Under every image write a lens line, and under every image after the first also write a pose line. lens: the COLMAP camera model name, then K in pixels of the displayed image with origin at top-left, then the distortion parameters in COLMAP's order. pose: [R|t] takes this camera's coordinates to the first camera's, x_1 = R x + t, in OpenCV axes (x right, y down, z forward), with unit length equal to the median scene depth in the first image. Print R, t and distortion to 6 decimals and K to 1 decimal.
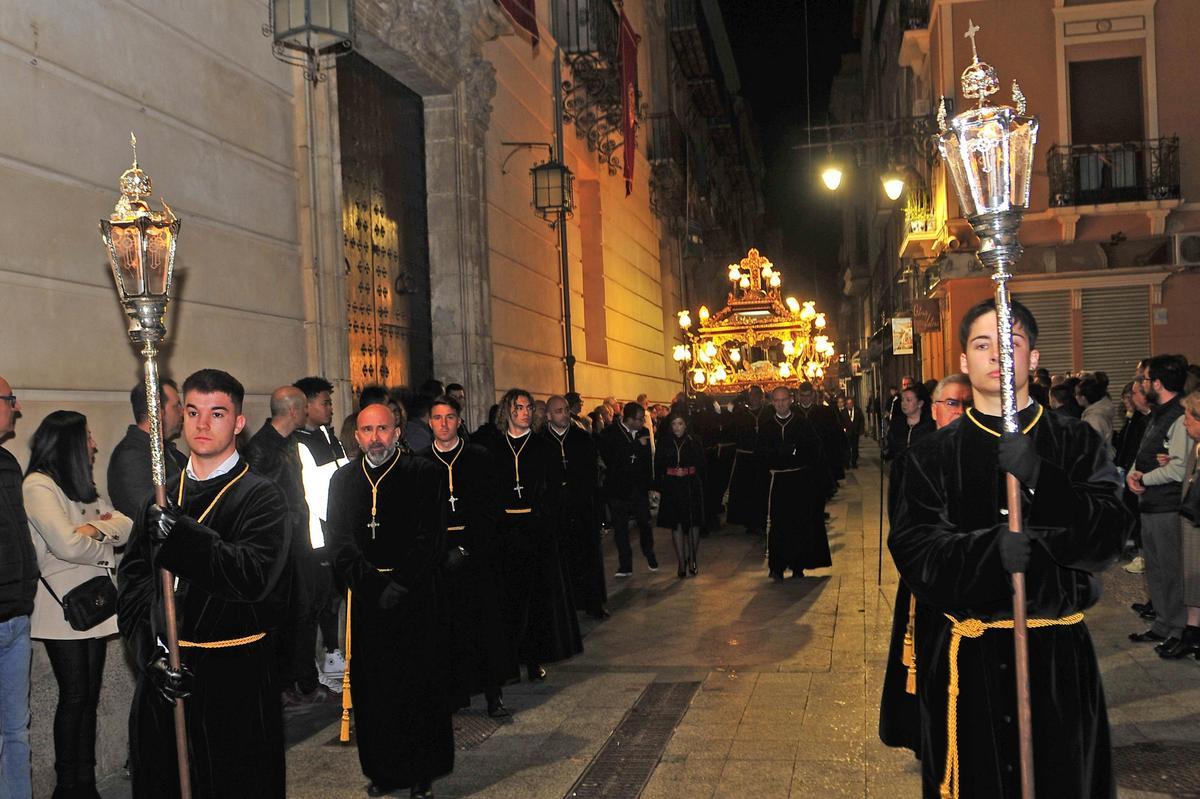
lens RADIAL K [[1136.7, 0, 600.0], [0, 1136.7, 399.5], [0, 0, 1]] dist [-0.100260, -0.006911]
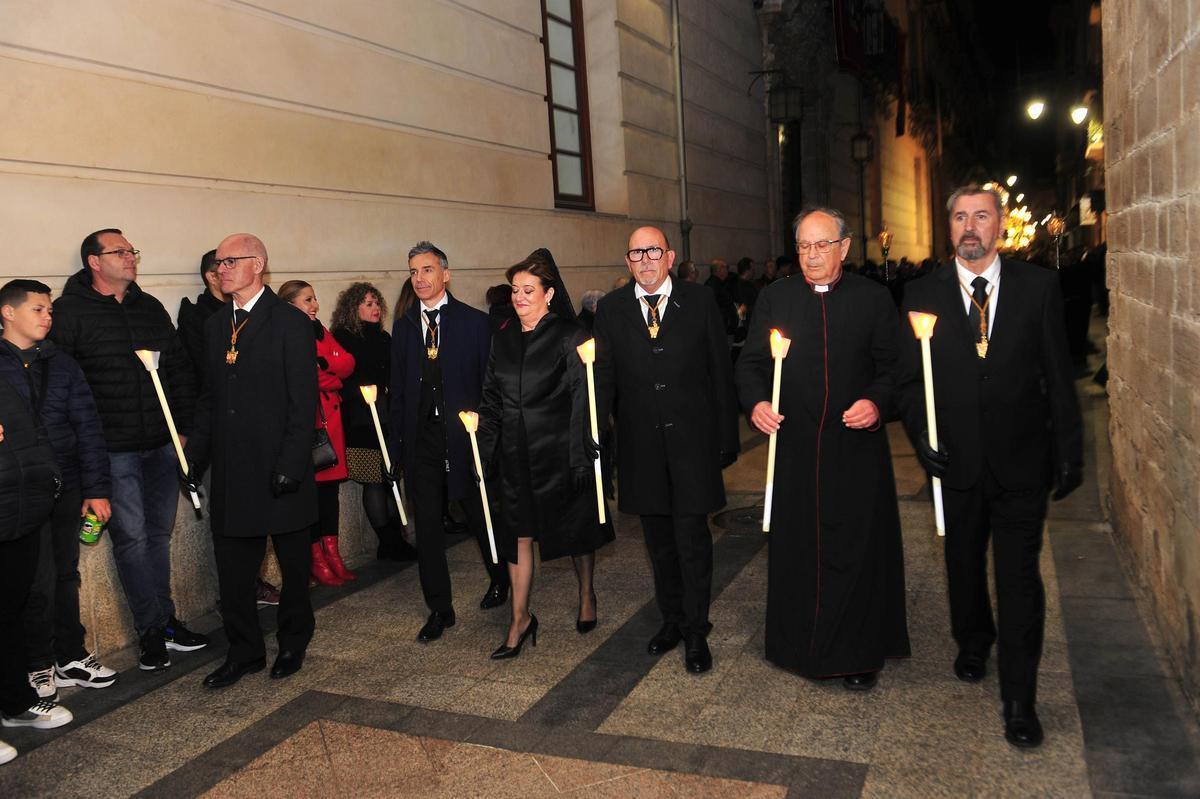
lens RADIAL K [[1136.7, 0, 600.0], [0, 1136.7, 399.5], [0, 0, 1]] dist [-0.100260, -0.006911]
pose [[0.978090, 0.004852, -0.208124, -0.062629], [0.020900, 0.992389, 0.121356, -0.008966], [0.207129, -0.123047, 0.970545, -0.748669]]
